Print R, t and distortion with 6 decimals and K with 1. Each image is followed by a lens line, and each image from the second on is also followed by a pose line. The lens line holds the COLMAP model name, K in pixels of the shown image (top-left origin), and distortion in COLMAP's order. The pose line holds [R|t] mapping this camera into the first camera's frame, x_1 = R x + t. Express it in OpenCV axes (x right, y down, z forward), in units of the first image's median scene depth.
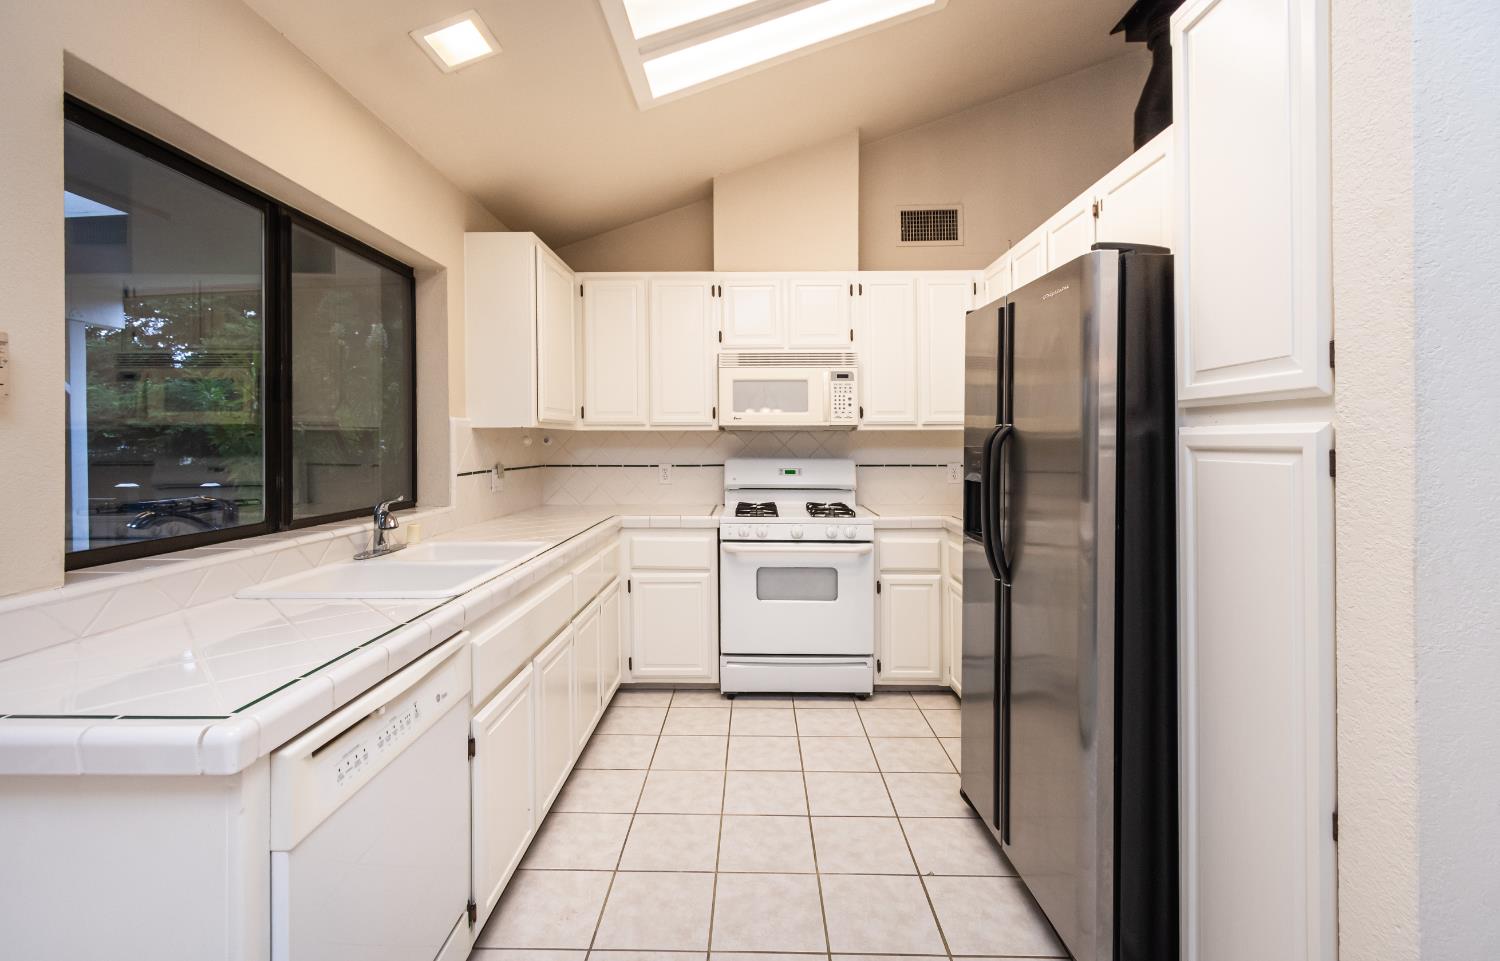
lens RADIAL K [[663.5, 0, 741.8], [0, 663.5, 436.8], [0, 0, 1]] dist [0.002284, -0.000044]
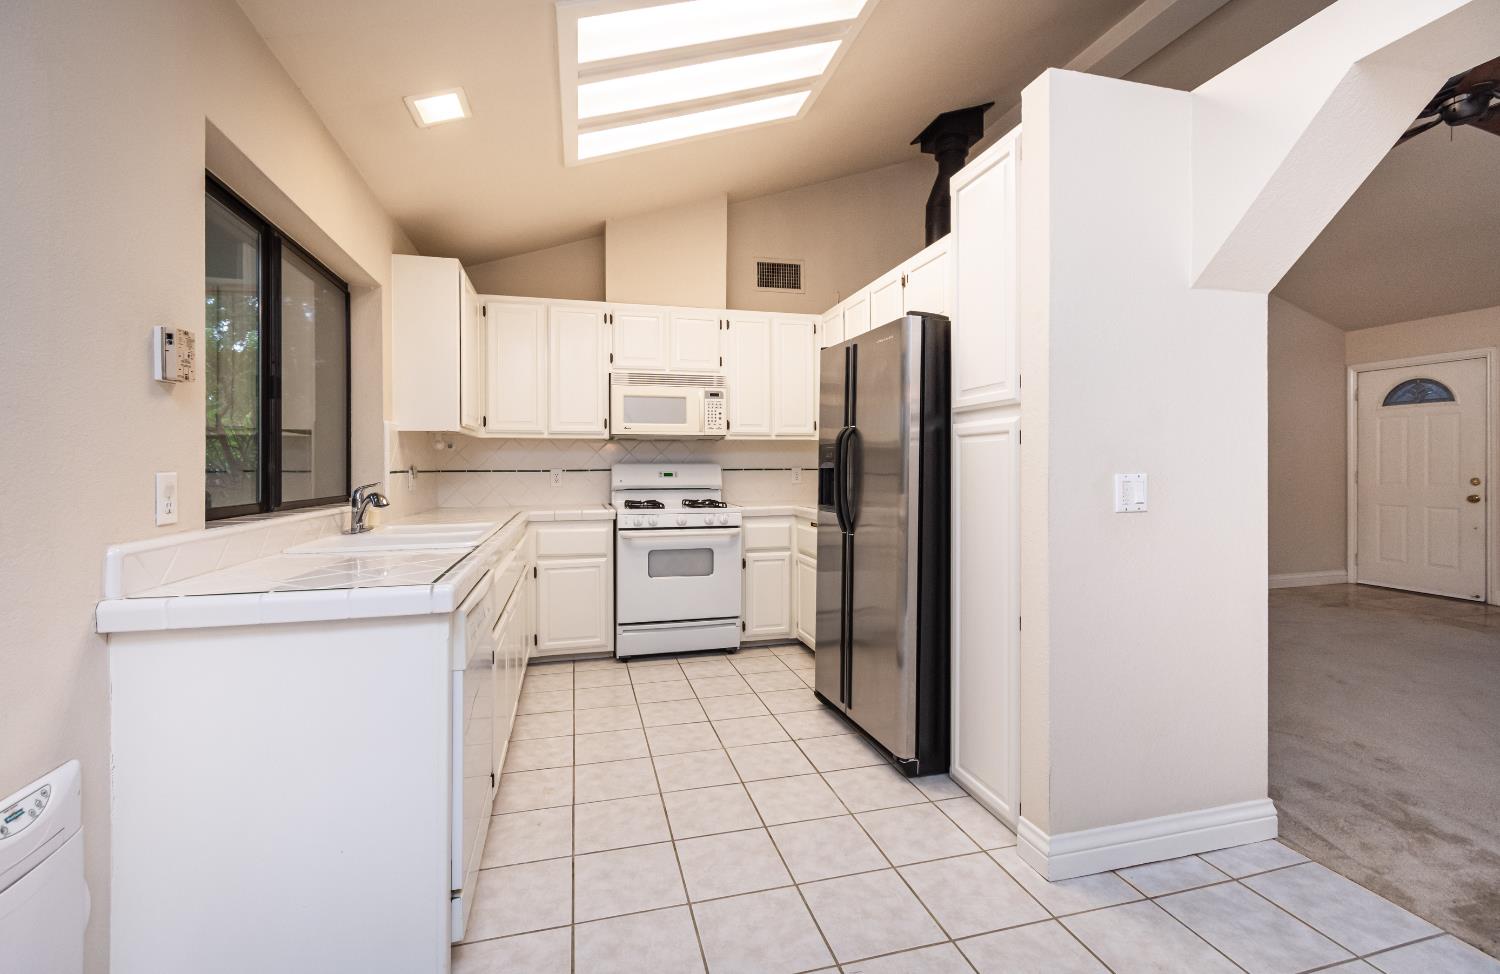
lens RADIAL K [[659.5, 0, 749.4], [0, 659.5, 478.3], [0, 0, 1]] dist [0.000323, -0.000239]
pose [[0.960918, -0.007599, 0.276730, -0.135273], [0.000995, 0.999712, 0.023998, 0.036605], [-0.276832, -0.022785, 0.960648, -0.209730]]
